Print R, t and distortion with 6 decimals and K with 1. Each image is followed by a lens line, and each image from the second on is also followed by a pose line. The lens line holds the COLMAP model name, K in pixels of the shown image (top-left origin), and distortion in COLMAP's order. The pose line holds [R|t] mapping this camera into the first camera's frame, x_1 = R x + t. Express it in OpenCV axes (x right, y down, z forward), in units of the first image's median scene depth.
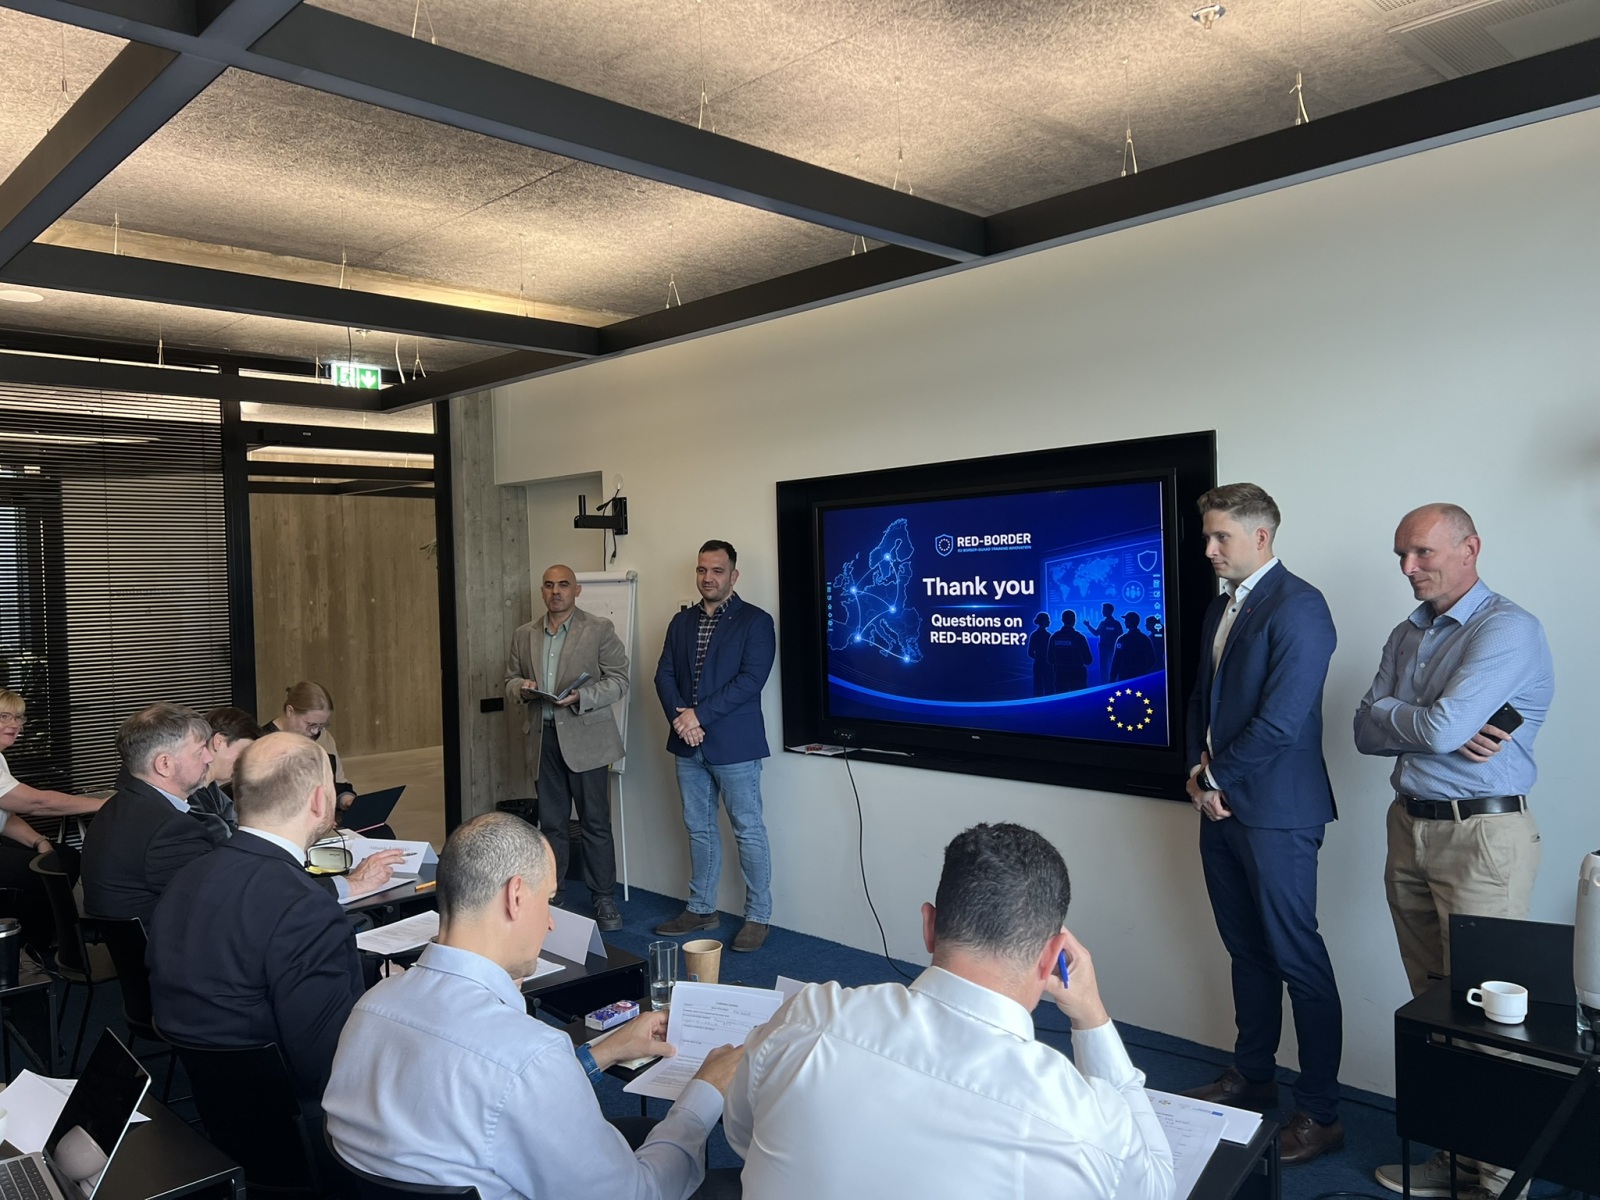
lens RADIAL K [[1193.4, 0, 806.3], [0, 1193.4, 609.2], [0, 0, 1]] dist [0.047750, -0.070016]
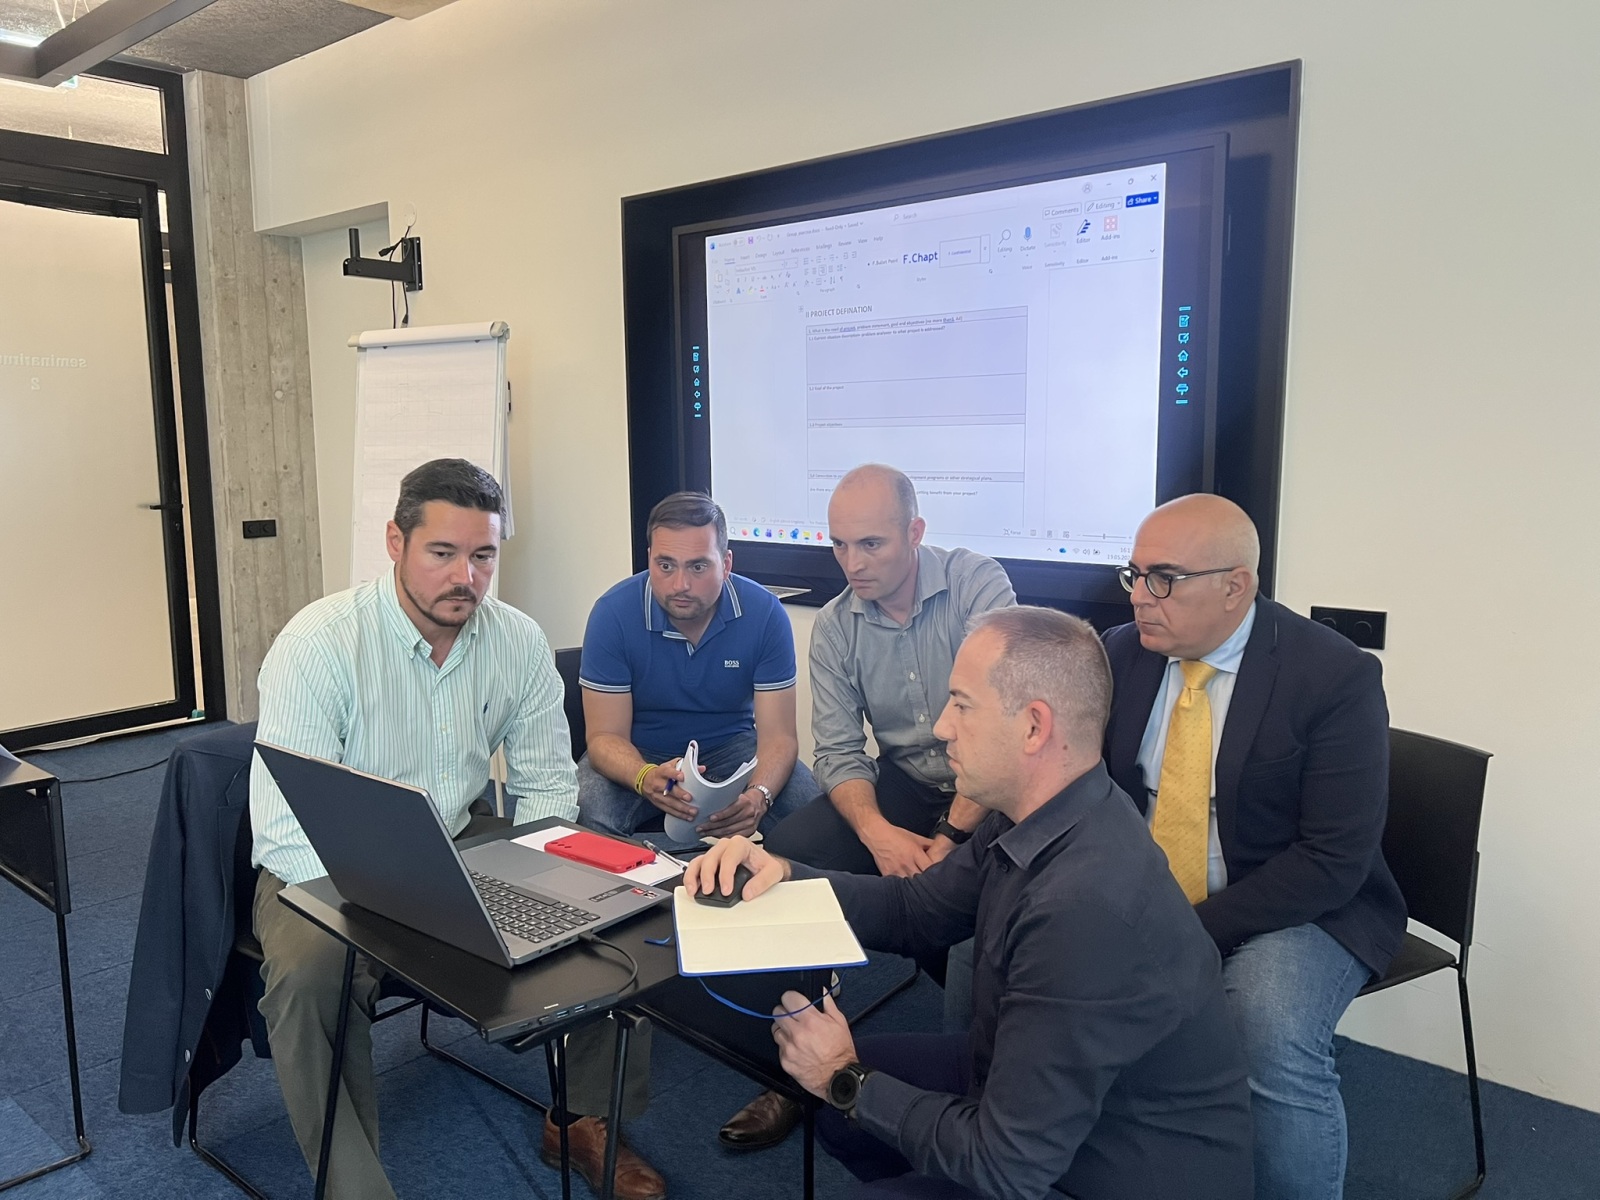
lens RADIAL K [[1193.4, 0, 806.3], [0, 1193.4, 609.2], [0, 0, 1]] dist [0.047750, -0.070016]
pose [[0.996268, 0.011826, 0.085498, 0.022502], [-0.021079, 0.993911, 0.108151, 0.047053], [-0.083698, -0.109550, 0.990451, 0.241085]]
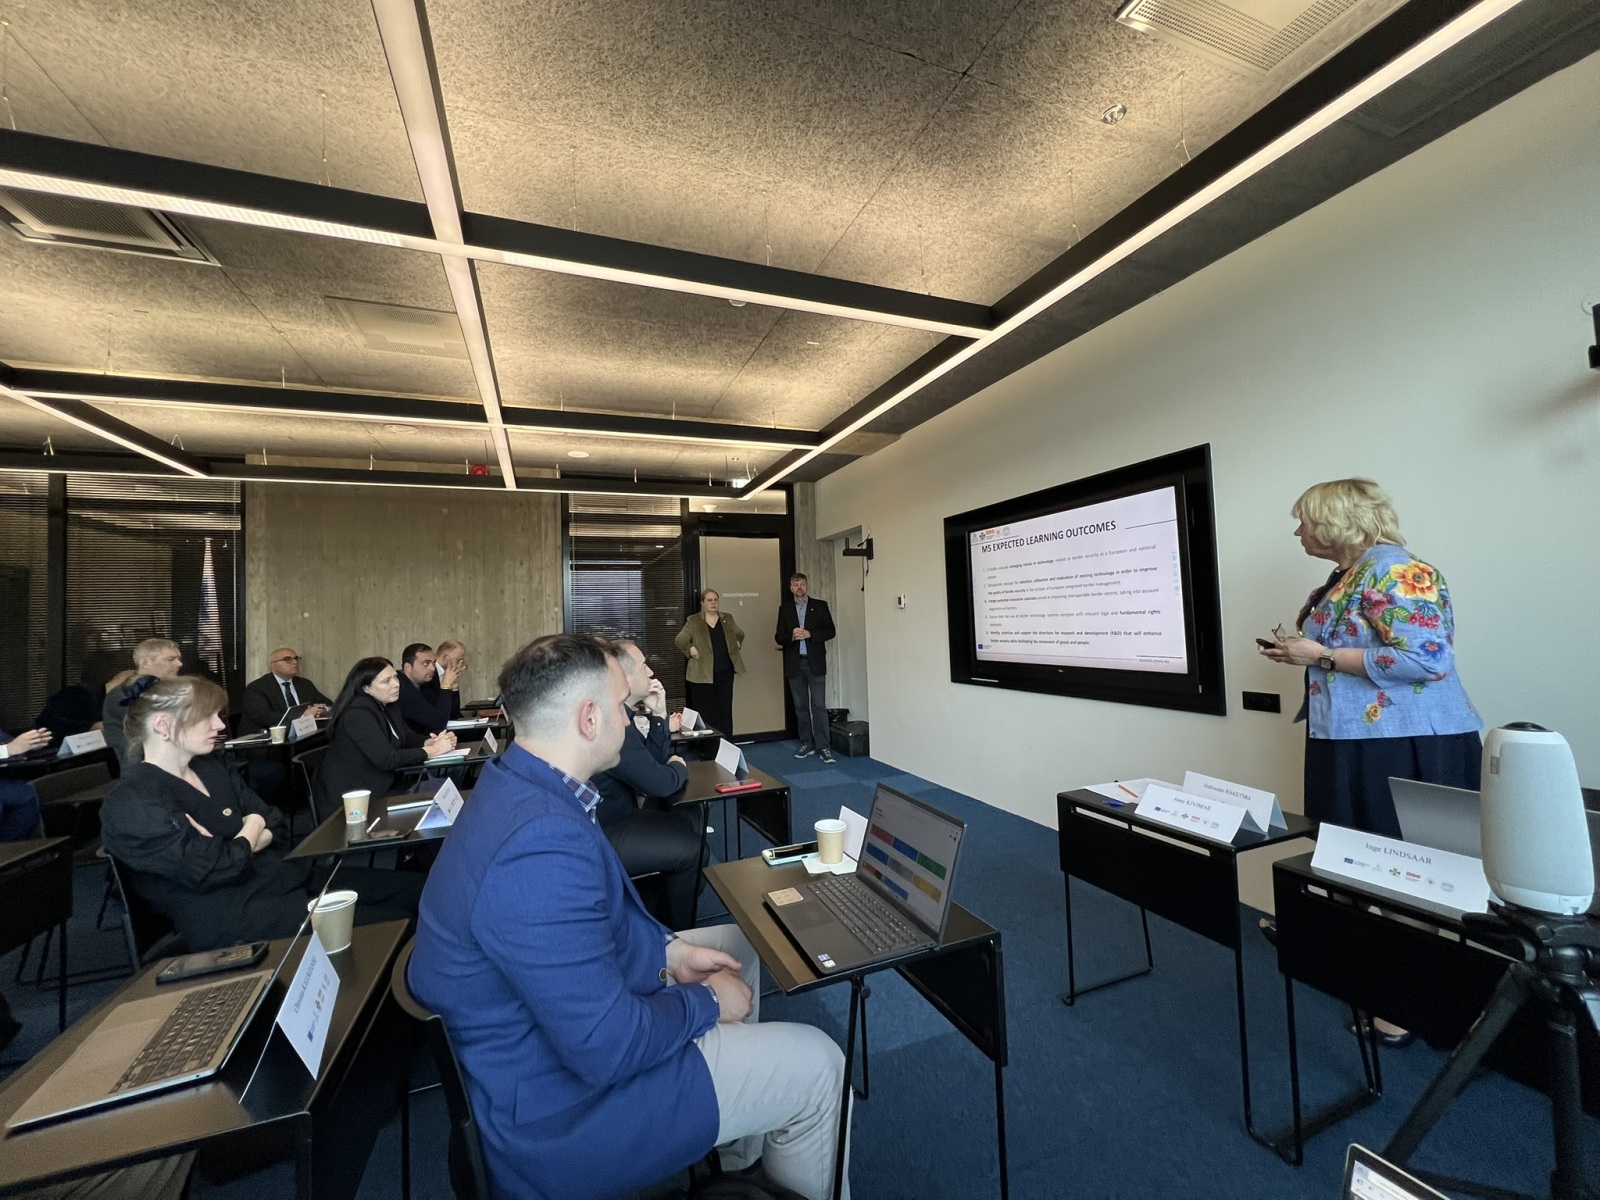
lens RADIAL K [[637.9, 0, 799.6], [0, 637.9, 595.1], [0, 0, 1]] dist [-0.013109, -0.000083]
pose [[0.917434, -0.021833, -0.397289, 0.124711], [-0.000885, 0.998379, -0.056911, 0.045283], [0.397887, 0.052564, 0.915927, 0.097376]]
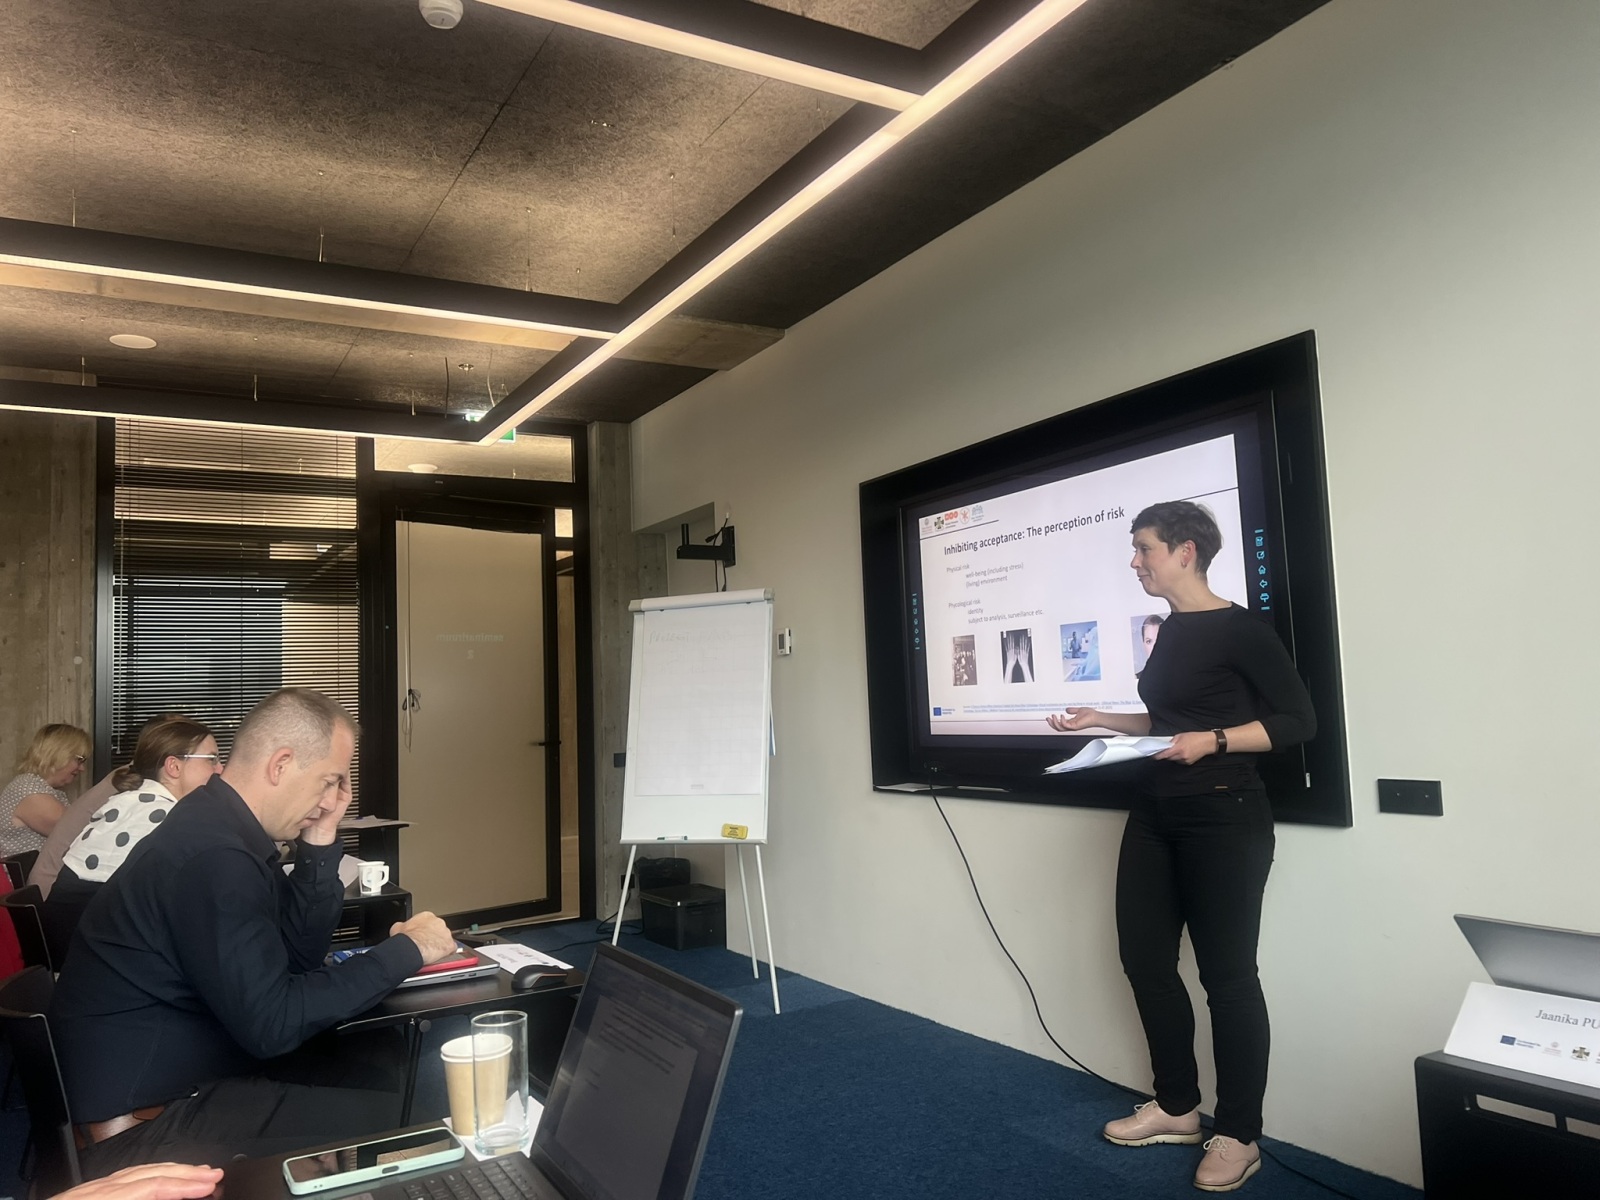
lens RADIAL K [[1196.0, 0, 795.6], [0, 1196.0, 604.0], [0, 0, 1]] dist [0.046713, -0.059022]
pose [[0.964609, -0.033454, -0.261555, 0.139935], [0.005346, 0.994196, -0.107447, 0.069029], [0.263631, 0.102246, 0.959189, 0.124764]]
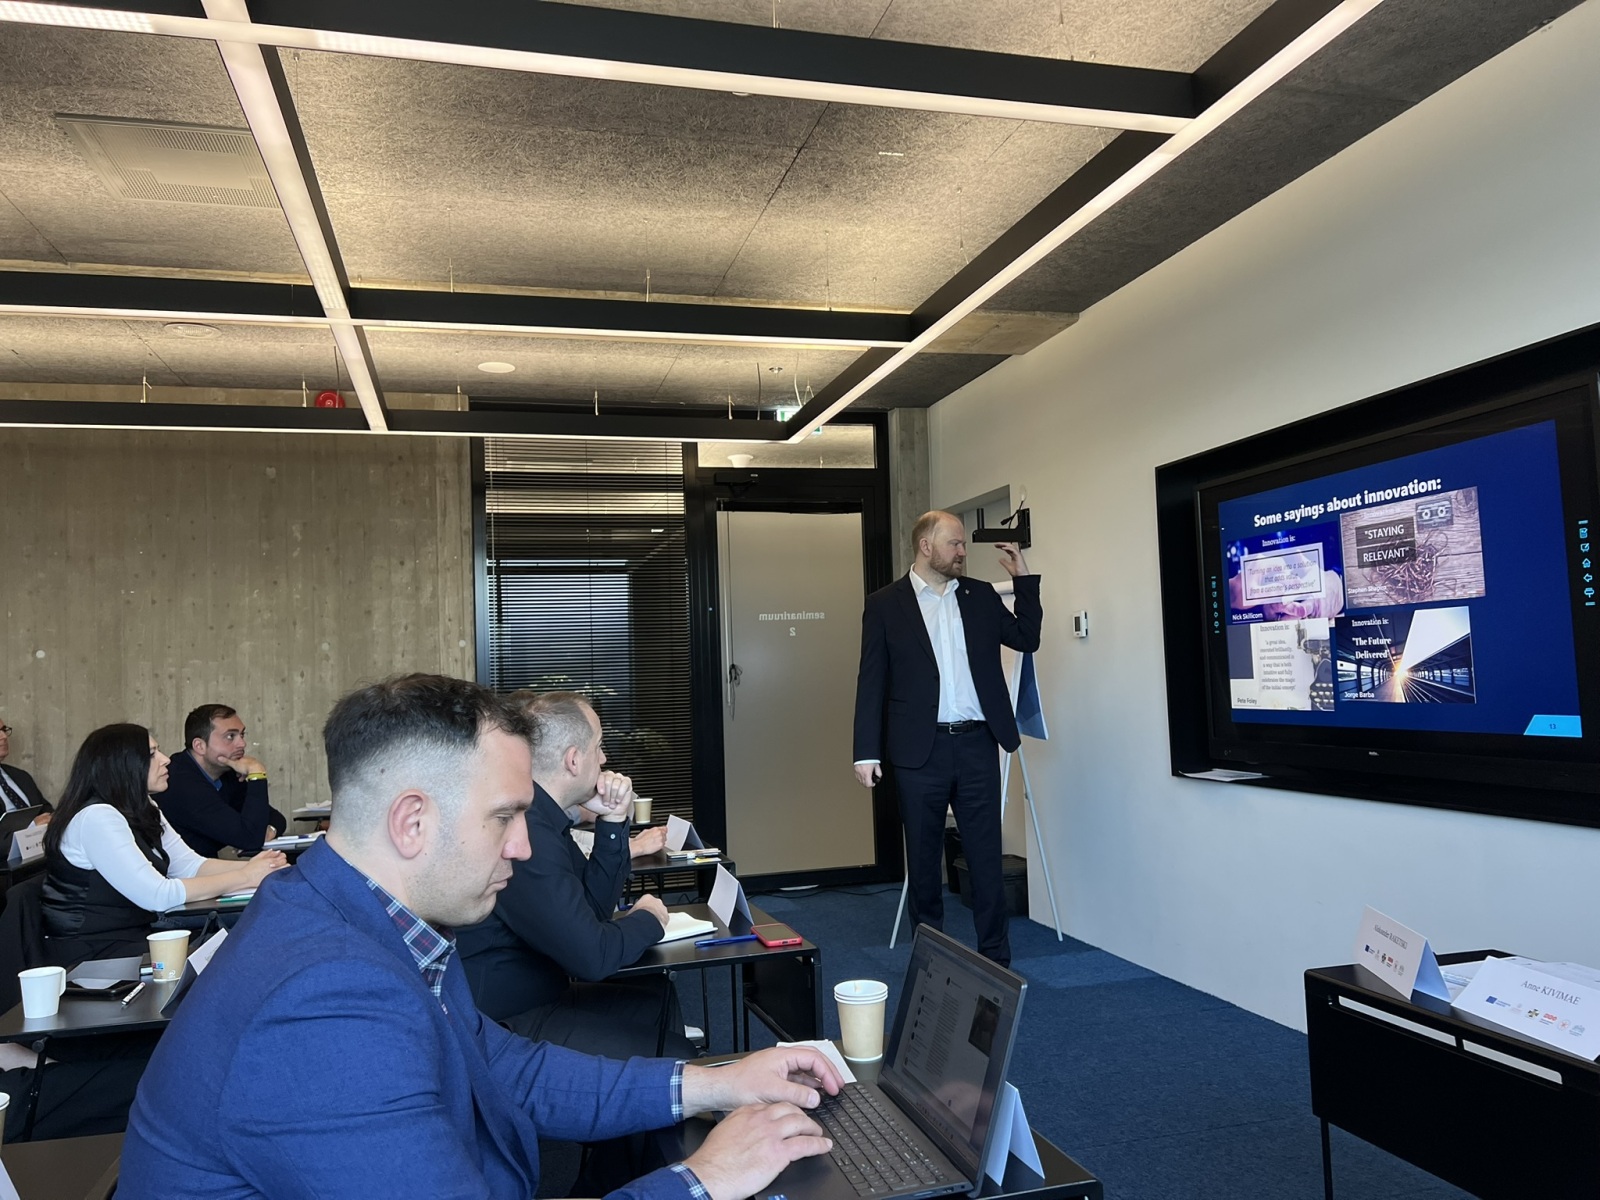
lens RADIAL K [[1193.4, 0, 806.3], [0, 1193.4, 609.2], [0, 0, 1]] dist [0.047750, -0.070016]
pose [[0.869585, -0.032404, -0.492718, 0.163487], [-0.000811, 0.997749, -0.067049, 0.051311], [0.493782, 0.058704, 0.867602, 0.091433]]
